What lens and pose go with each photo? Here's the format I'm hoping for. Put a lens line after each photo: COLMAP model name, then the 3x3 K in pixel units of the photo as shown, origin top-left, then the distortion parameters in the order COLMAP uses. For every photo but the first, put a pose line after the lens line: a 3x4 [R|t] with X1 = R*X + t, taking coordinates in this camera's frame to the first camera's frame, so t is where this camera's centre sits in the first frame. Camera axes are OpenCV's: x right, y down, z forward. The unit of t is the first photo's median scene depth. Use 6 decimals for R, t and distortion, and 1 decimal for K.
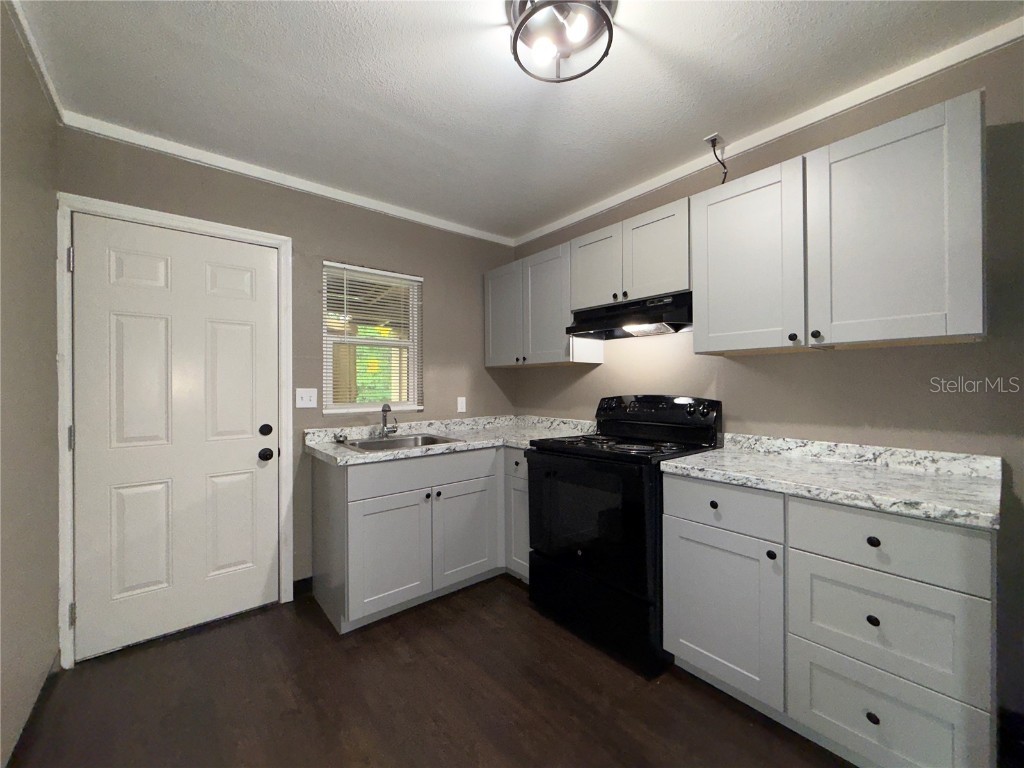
lens RADIAL K [[406.4, 0, 513.2], [0, 406.4, 385.7], [0, 0, 1]] dist [0.001137, -0.000650]
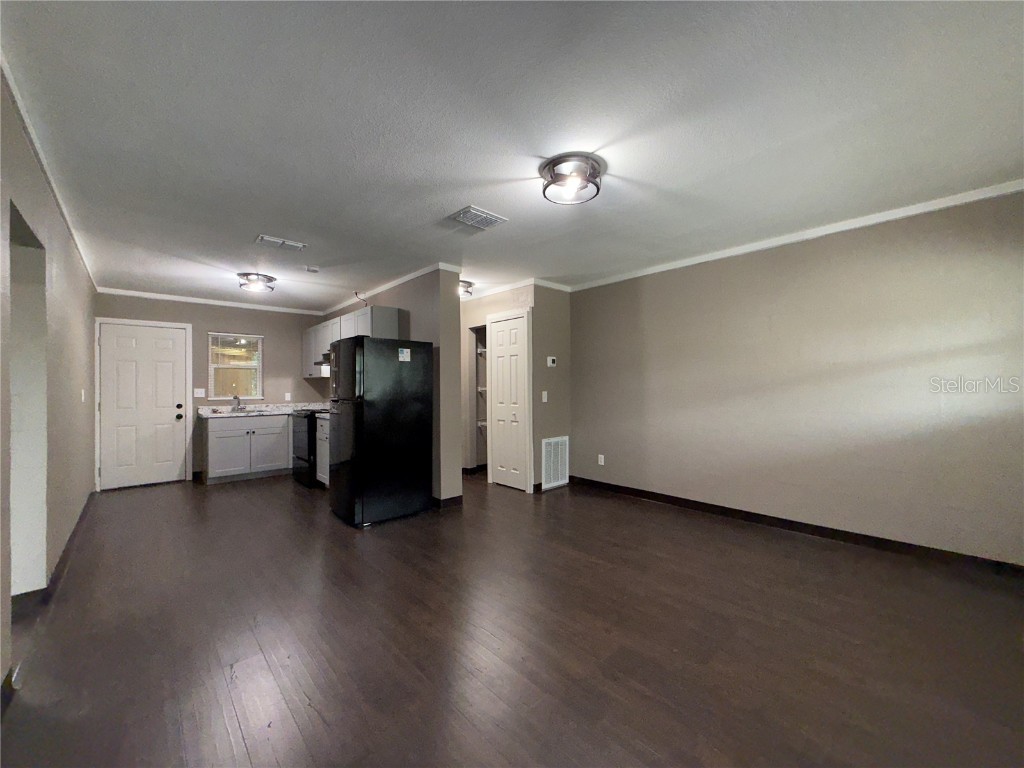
lens RADIAL K [[406.4, 0, 512.8], [0, 406.4, 382.9], [0, 0, 1]] dist [0.001137, -0.000650]
pose [[0.998921, -0.001422, 0.046425, 1.197703], [0.001784, 0.999968, -0.007756, -0.005049], [-0.046412, 0.007831, 0.998892, -1.428595]]
